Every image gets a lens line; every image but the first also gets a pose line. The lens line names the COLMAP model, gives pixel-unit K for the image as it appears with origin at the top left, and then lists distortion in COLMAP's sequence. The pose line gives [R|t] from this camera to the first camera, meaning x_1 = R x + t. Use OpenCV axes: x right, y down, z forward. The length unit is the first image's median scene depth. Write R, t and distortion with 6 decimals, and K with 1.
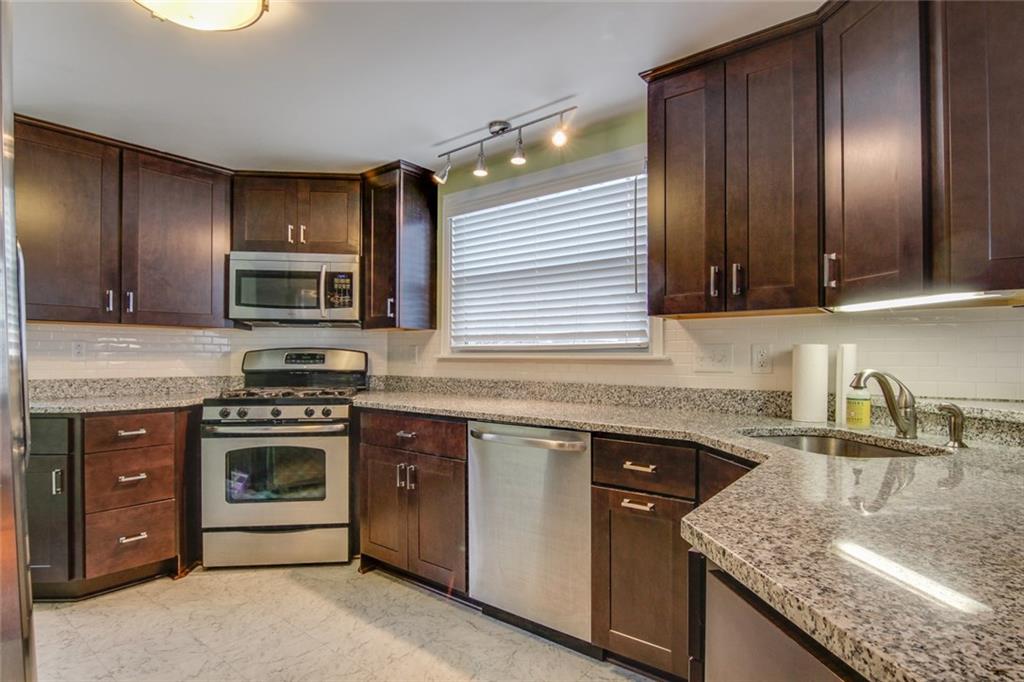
lens RADIAL K [[527.4, 0, 509.2], [0, 527.4, 355.8], [0, 0, 1]] dist [-0.002047, -0.014569]
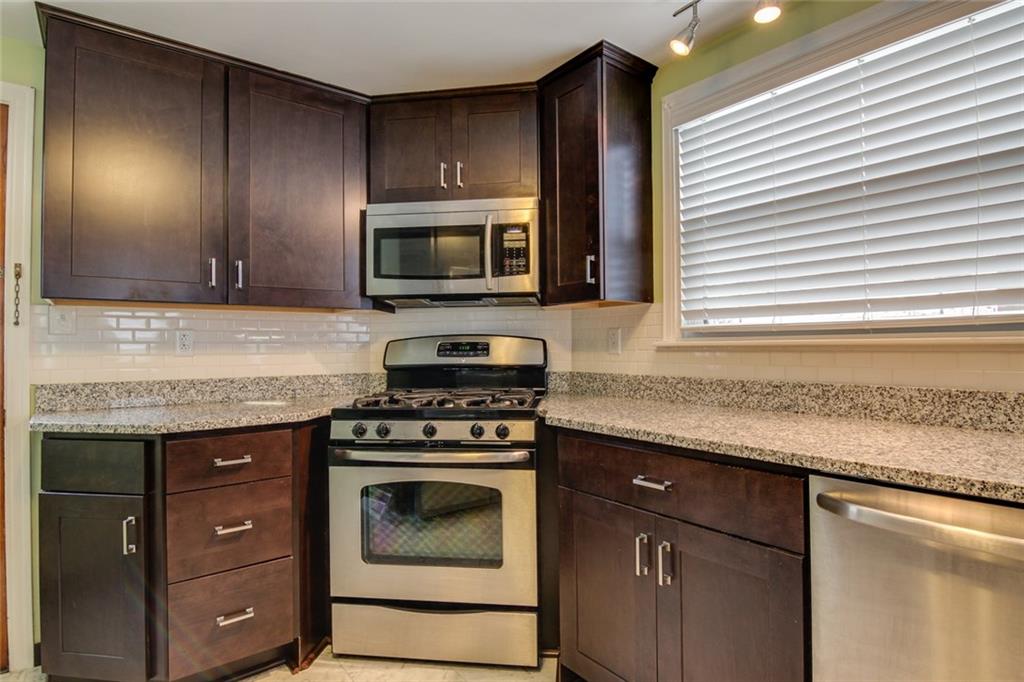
lens RADIAL K [[523.3, 0, 509.2], [0, 523.3, 337.9], [0, 0, 1]] dist [-0.000361, -0.012781]
pose [[0.970963, -0.016918, -0.238632, -0.183391], [0.013552, 0.999784, -0.015736, 0.002168], [0.238847, 0.012045, 0.970983, 0.376682]]
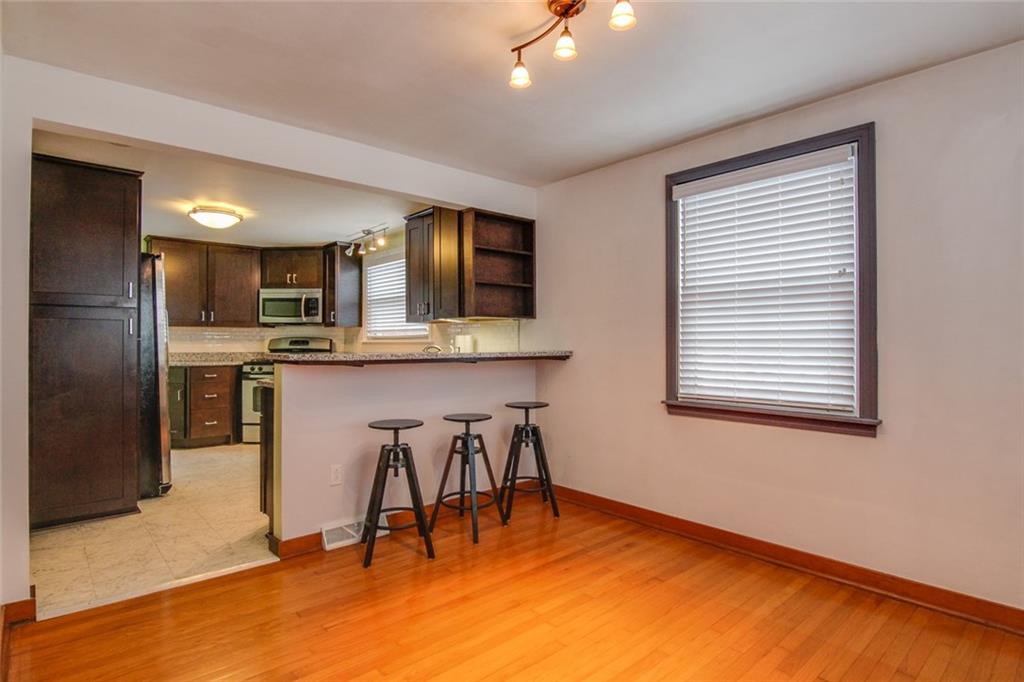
lens RADIAL K [[523.3, 0, 509.2], [0, 523.3, 337.9], [0, 0, 1]] dist [-0.000361, -0.012781]
pose [[0.984845, -0.005162, -0.173361, 0.817444], [0.003893, 0.999963, -0.007659, 0.006246], [0.173395, 0.006868, 0.984828, -0.864666]]
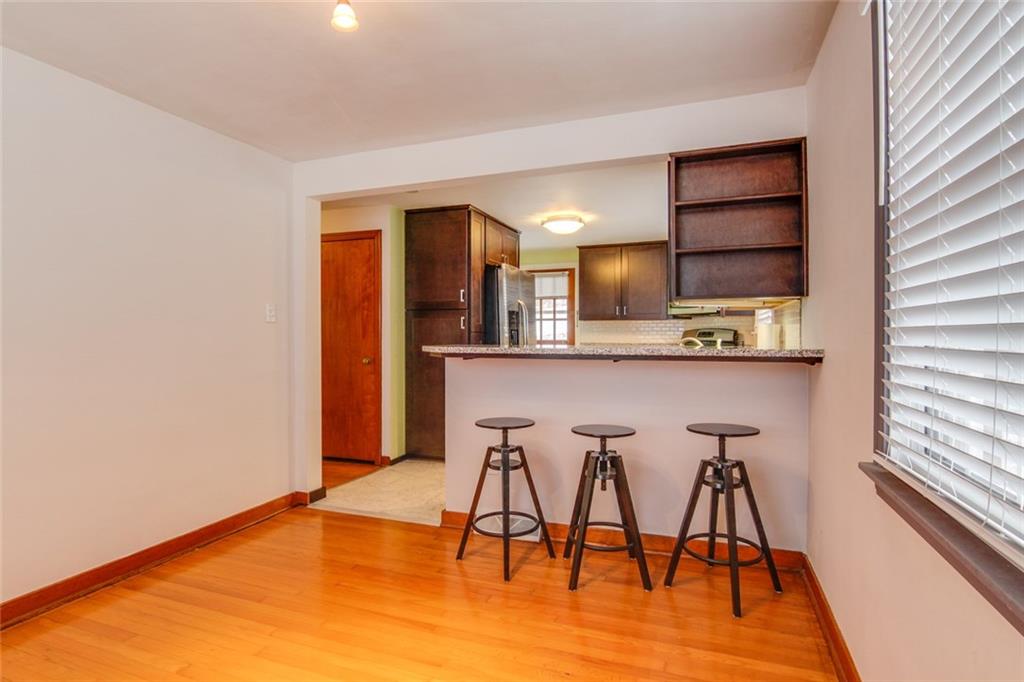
lens RADIAL K [[523.3, 0, 509.2], [0, 523.3, 337.9], [0, 0, 1]] dist [-0.000361, -0.012781]
pose [[0.310247, 0.001808, -0.950654, 1.301380], [0.005686, 0.999977, 0.003757, 0.007620], [0.950639, -0.006572, 0.310230, -0.212678]]
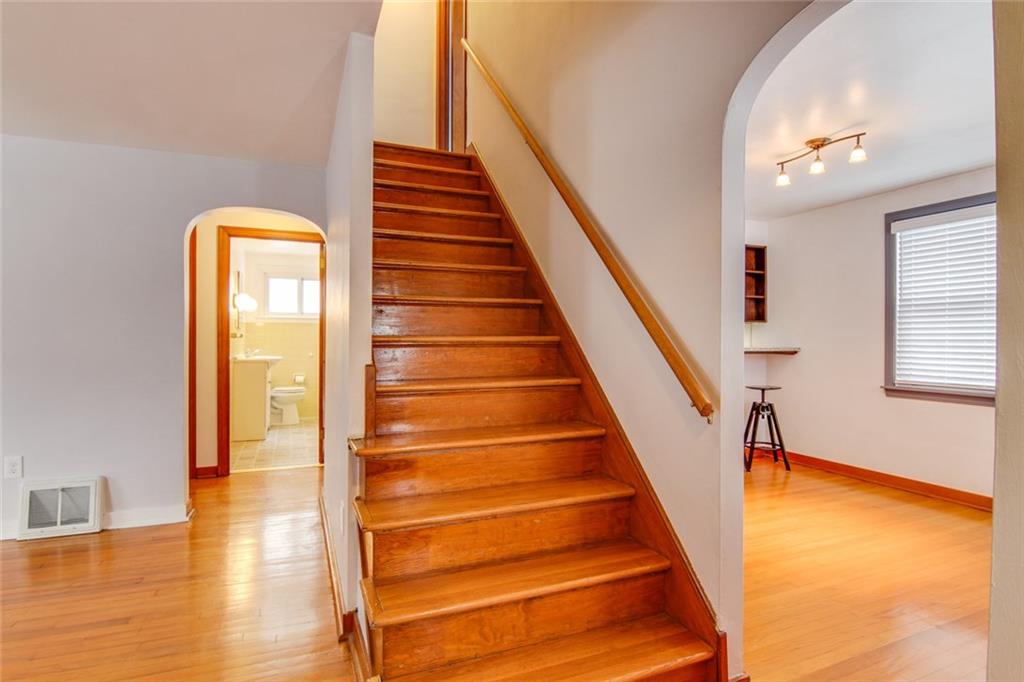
lens RADIAL K [[523.3, 0, 509.2], [0, 523.3, 337.9], [0, 0, 1]] dist [-0.000361, -0.012781]
pose [[0.876050, -0.001115, -0.482219, 0.746827], [0.000746, 0.999999, -0.000957, 0.000043], [0.482219, 0.000479, 0.876050, -1.411491]]
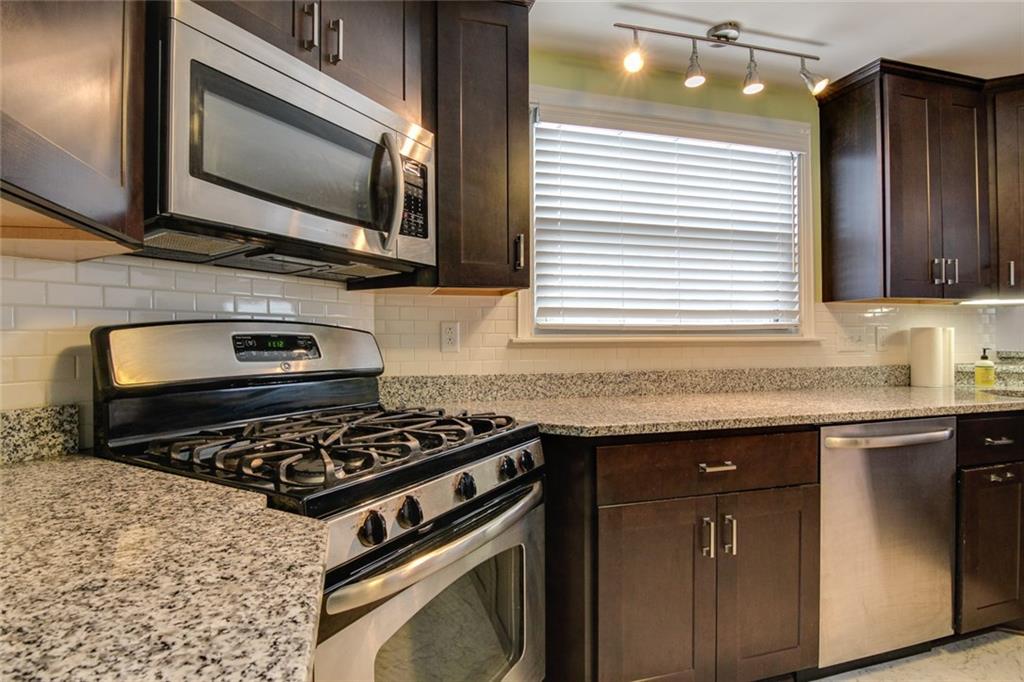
lens RADIAL K [[523.3, 0, 509.2], [0, 523.3, 337.9], [0, 0, 1]] dist [-0.000361, -0.012781]
pose [[0.580045, -0.001838, 0.814583, -0.729262], [0.006177, 0.999979, -0.002142, 0.000412], [-0.814561, 0.006274, 0.580044, 0.748176]]
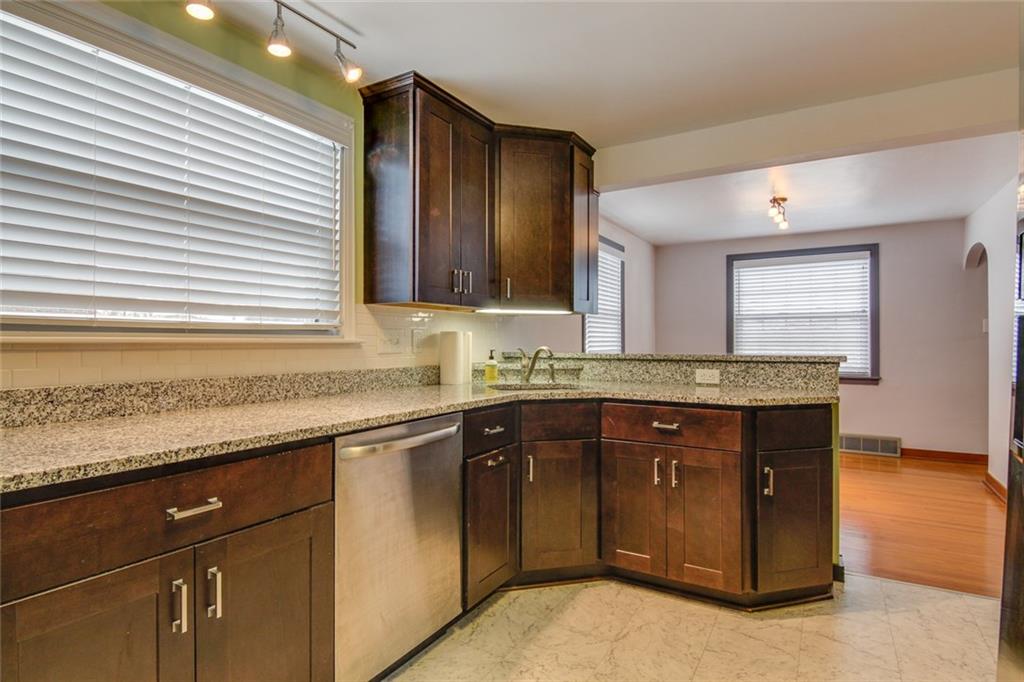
lens RADIAL K [[523.3, 0, 509.2], [0, 523.3, 337.9], [0, 0, 1]] dist [-0.000361, -0.012781]
pose [[-0.118240, 0.004873, 0.992973, -0.600184], [-0.001738, 0.999985, -0.005115, 0.002285], [-0.992984, -0.002330, -0.118230, 0.692936]]
